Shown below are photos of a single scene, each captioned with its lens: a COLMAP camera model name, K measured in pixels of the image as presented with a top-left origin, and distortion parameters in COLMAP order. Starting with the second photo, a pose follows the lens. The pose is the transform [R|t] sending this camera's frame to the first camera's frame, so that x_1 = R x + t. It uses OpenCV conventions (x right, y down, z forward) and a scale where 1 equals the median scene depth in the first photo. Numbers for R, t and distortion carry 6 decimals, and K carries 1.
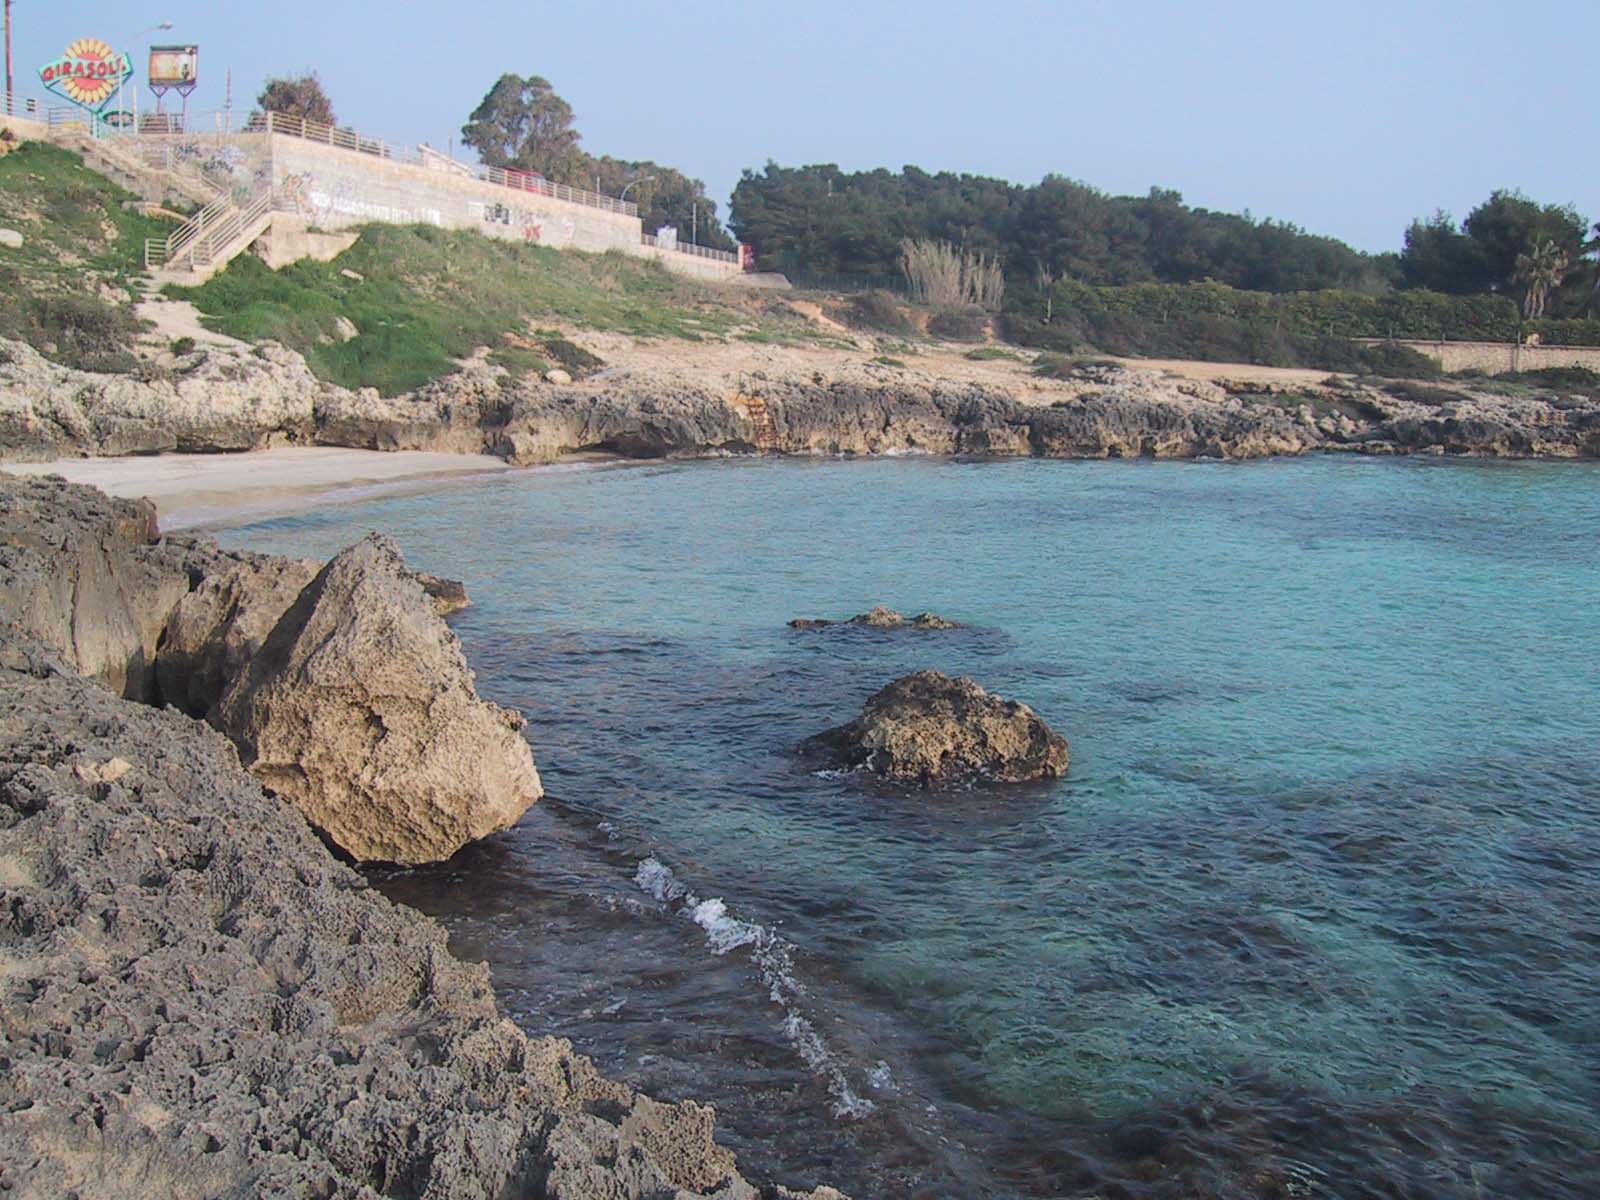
lens RADIAL K [[1691.1, 0, 800.0], [0, 1691.1, 600.0], [0, 0, 1]] dist [-0.128449, 0.101705]
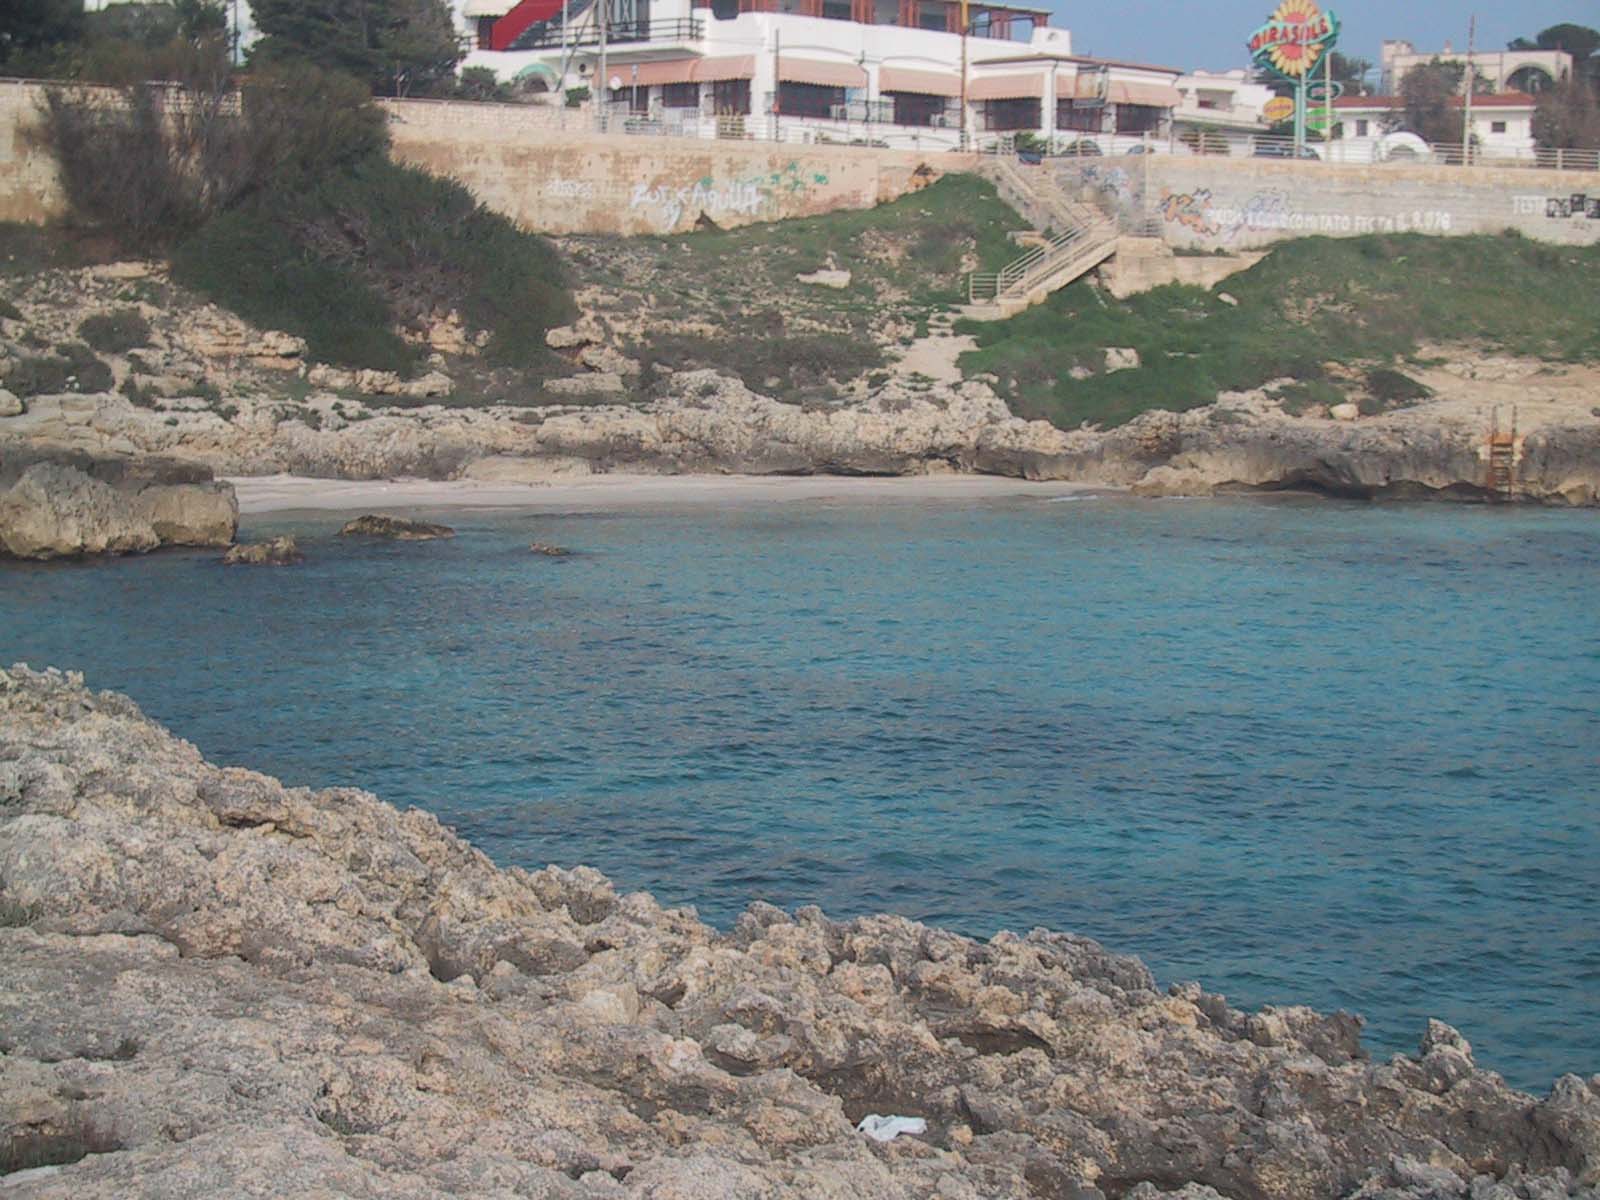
lens RADIAL K [[3190.2, 0, 800.0], [0, 3190.2, 600.0], [0, 0, 1]] dist [-0.090377, -0.015952]
pose [[0.673920, 0.044327, -0.737473, 0.982149], [-0.096798, 0.994891, -0.028656, 0.049533], [0.732435, 0.090698, 0.674768, -0.388005]]
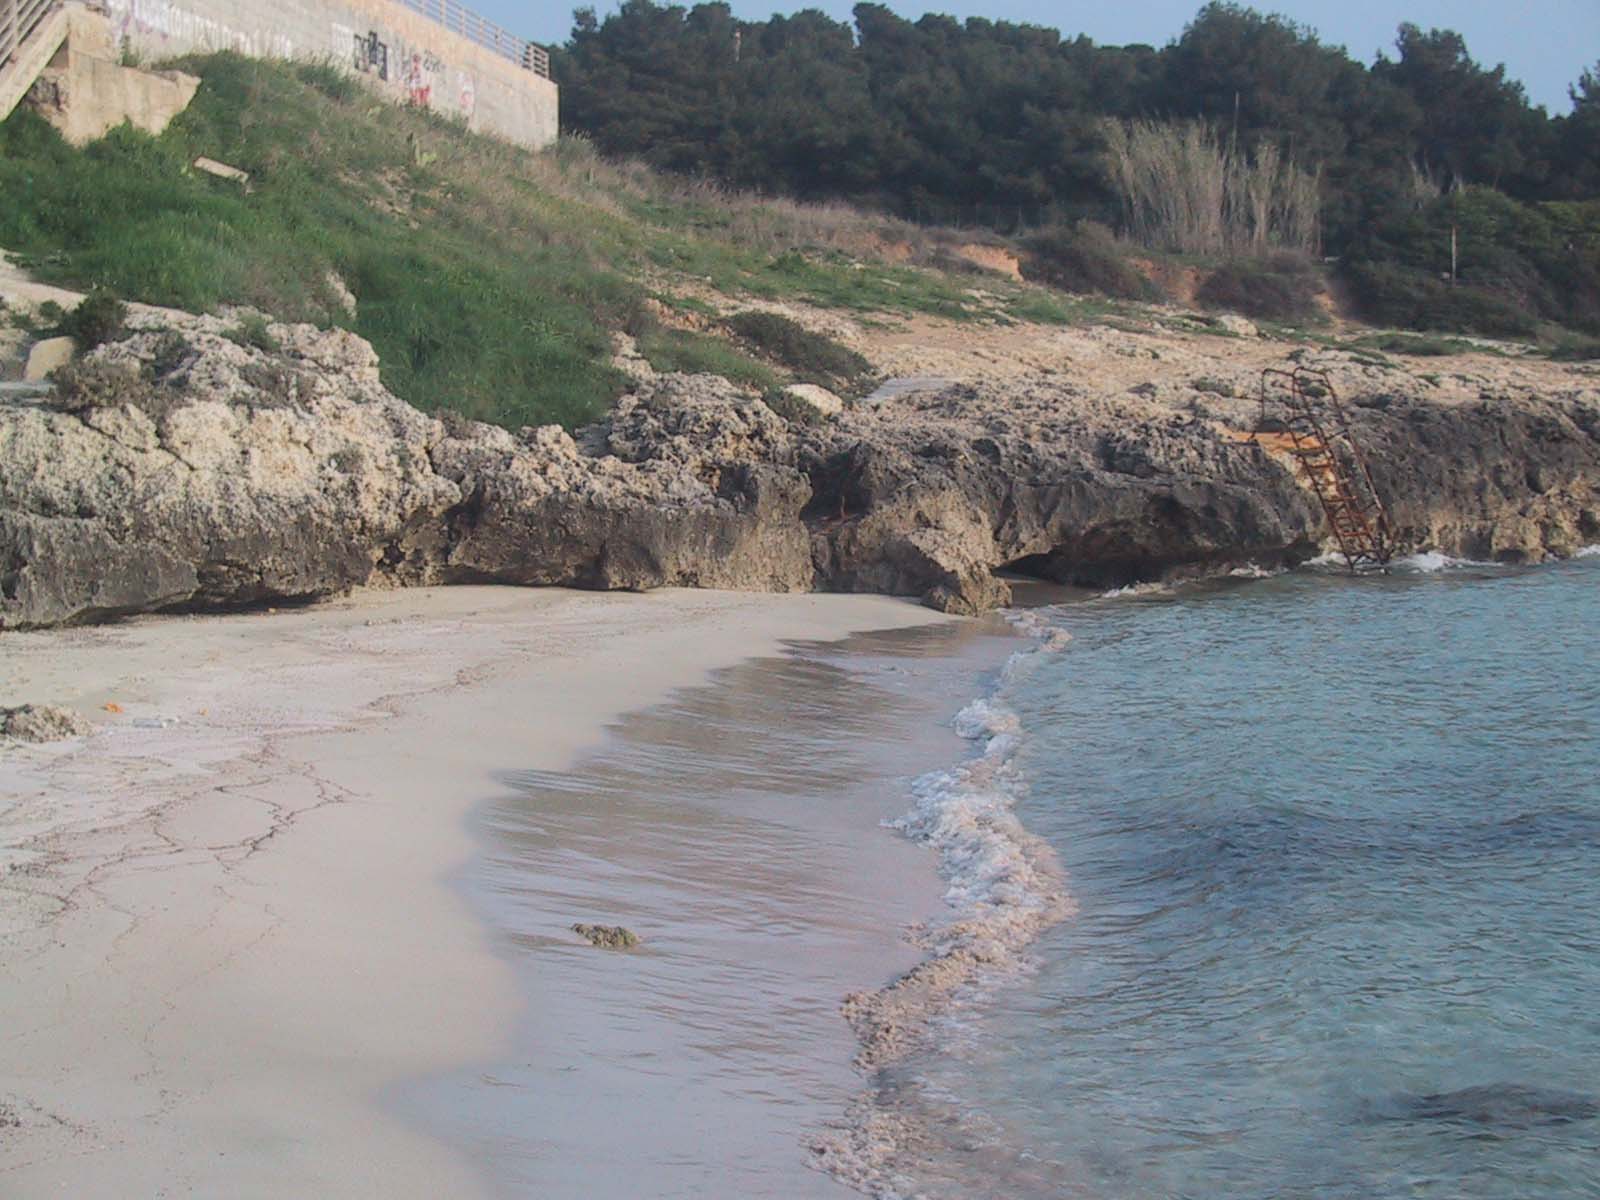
lens RADIAL K [[3190.2, 0, 800.0], [0, 3190.2, 600.0], [0, 0, 1]] dist [-0.090377, -0.015952]
pose [[0.990426, -0.043710, 0.130944, -0.262010], [0.054537, 0.995280, -0.080271, -0.024141], [-0.126818, 0.086644, 0.988135, 0.257496]]
